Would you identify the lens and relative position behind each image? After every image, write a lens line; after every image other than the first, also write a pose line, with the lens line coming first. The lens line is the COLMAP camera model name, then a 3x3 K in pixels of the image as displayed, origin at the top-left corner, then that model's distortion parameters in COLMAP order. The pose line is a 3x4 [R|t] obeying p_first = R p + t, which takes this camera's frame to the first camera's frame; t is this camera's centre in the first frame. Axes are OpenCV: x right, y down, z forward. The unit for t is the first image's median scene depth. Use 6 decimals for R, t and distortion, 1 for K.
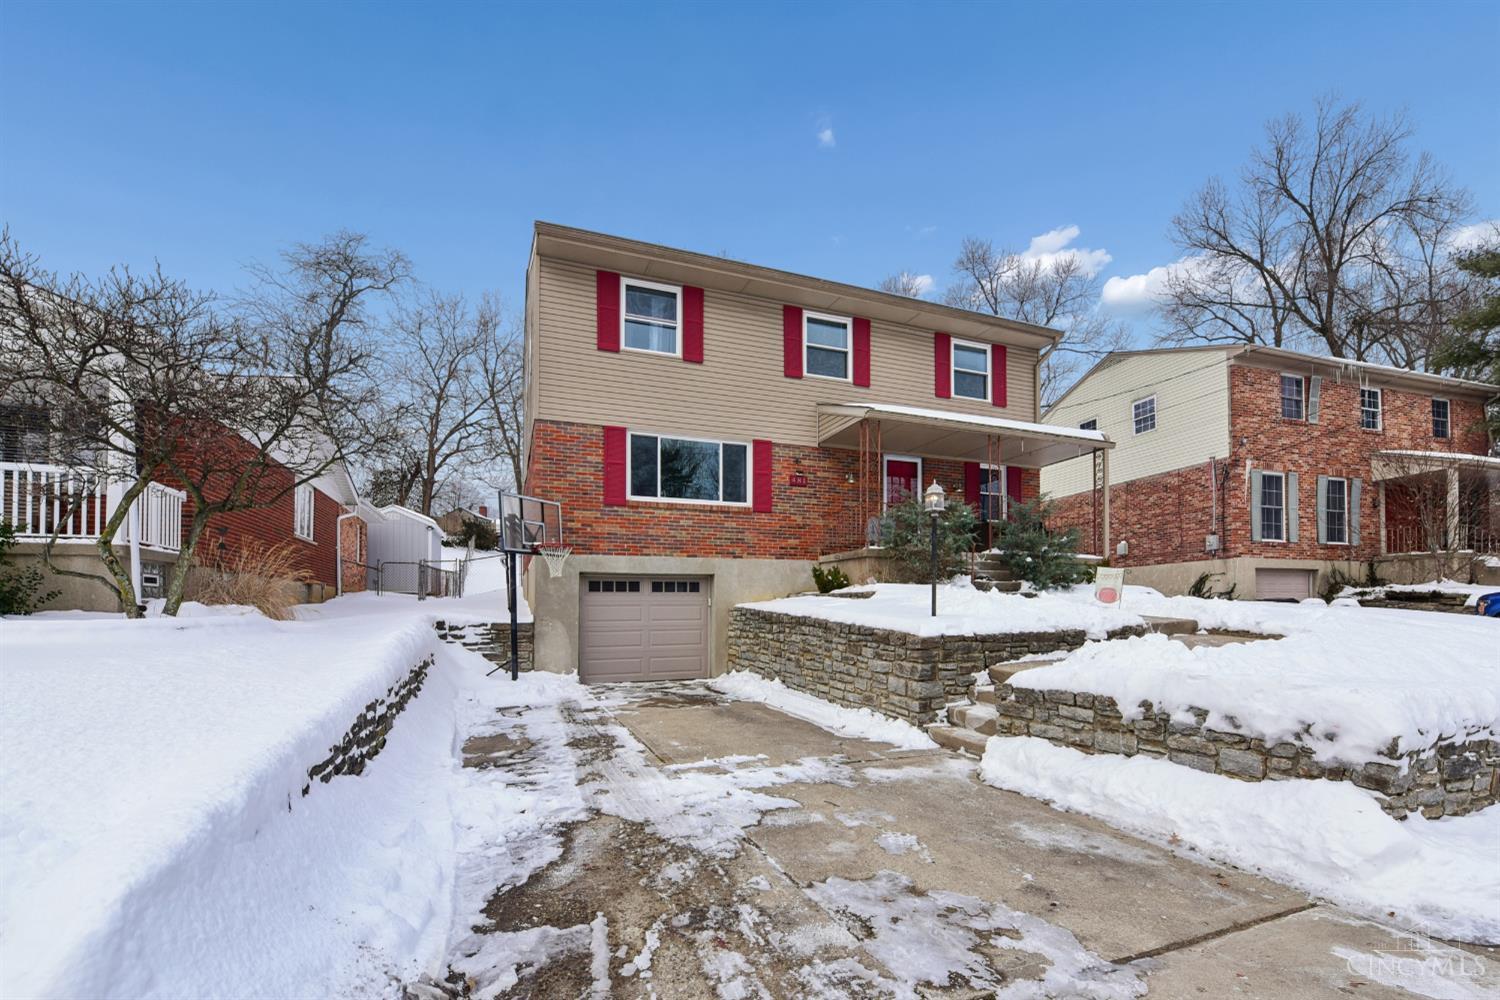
lens RADIAL K [[639.0, 0, 787.6], [0, 639.0, 603.0], [0, 0, 1]] dist [-0.012247, -0.001444]
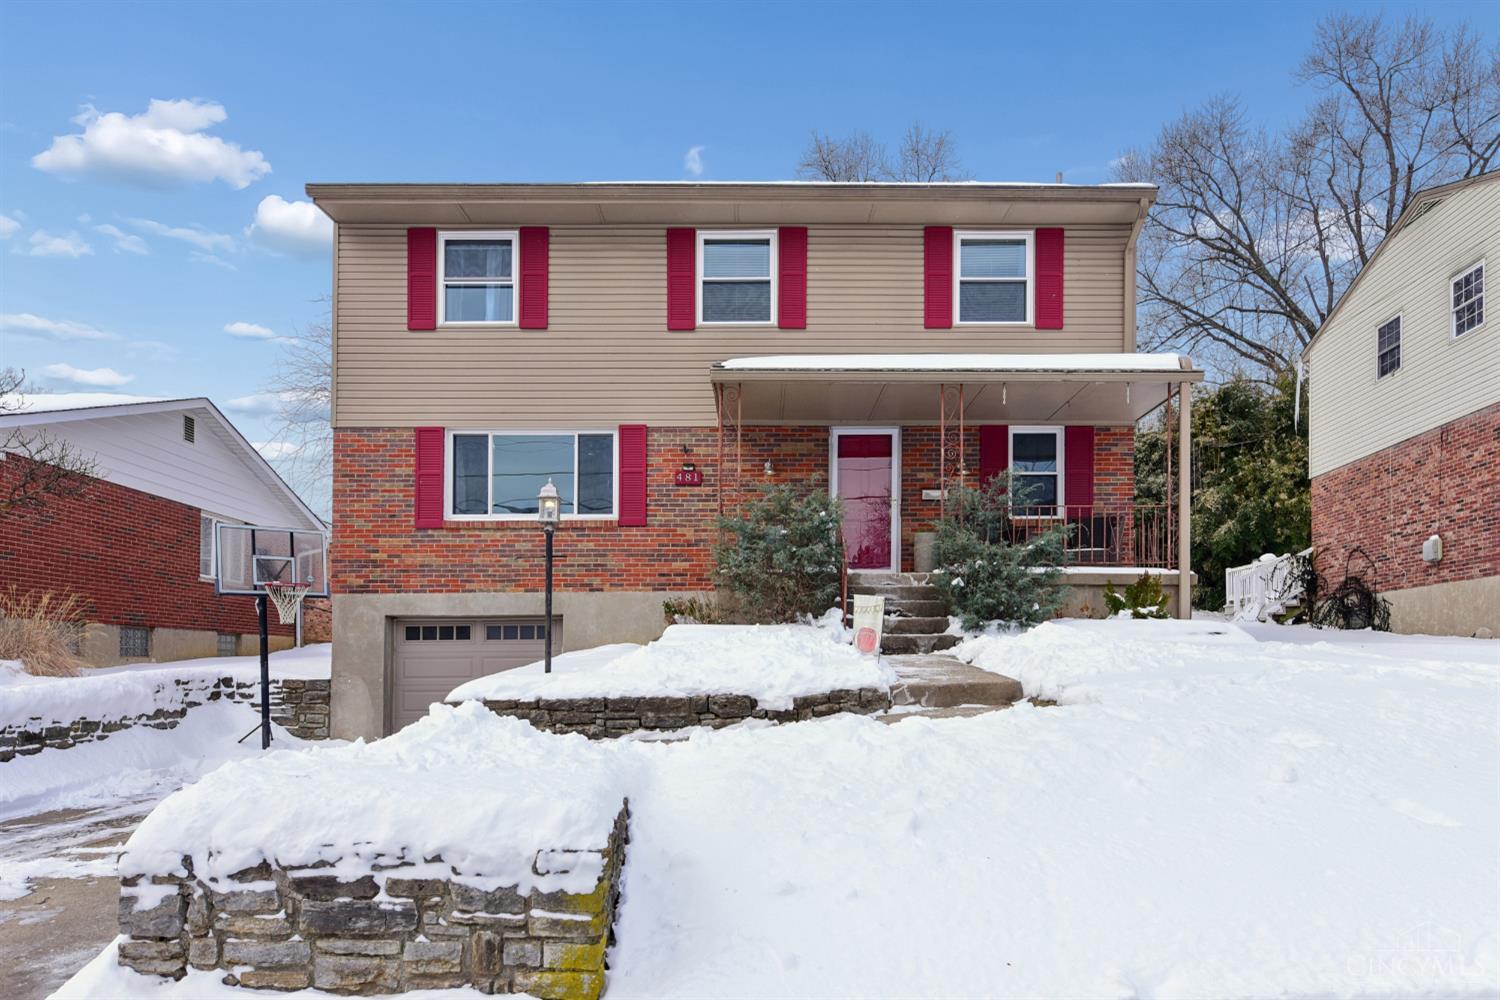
lens RADIAL K [[938.6, 0, 748.9], [0, 938.6, 652.7], [0, 0, 1]] dist [-0.007084, 0.003470]
pose [[0.932994, -0.005228, -0.359854, 0.471271], [0.005637, 0.999984, 0.000087, -0.000076], [0.359848, -0.002109, 0.933009, 0.071656]]
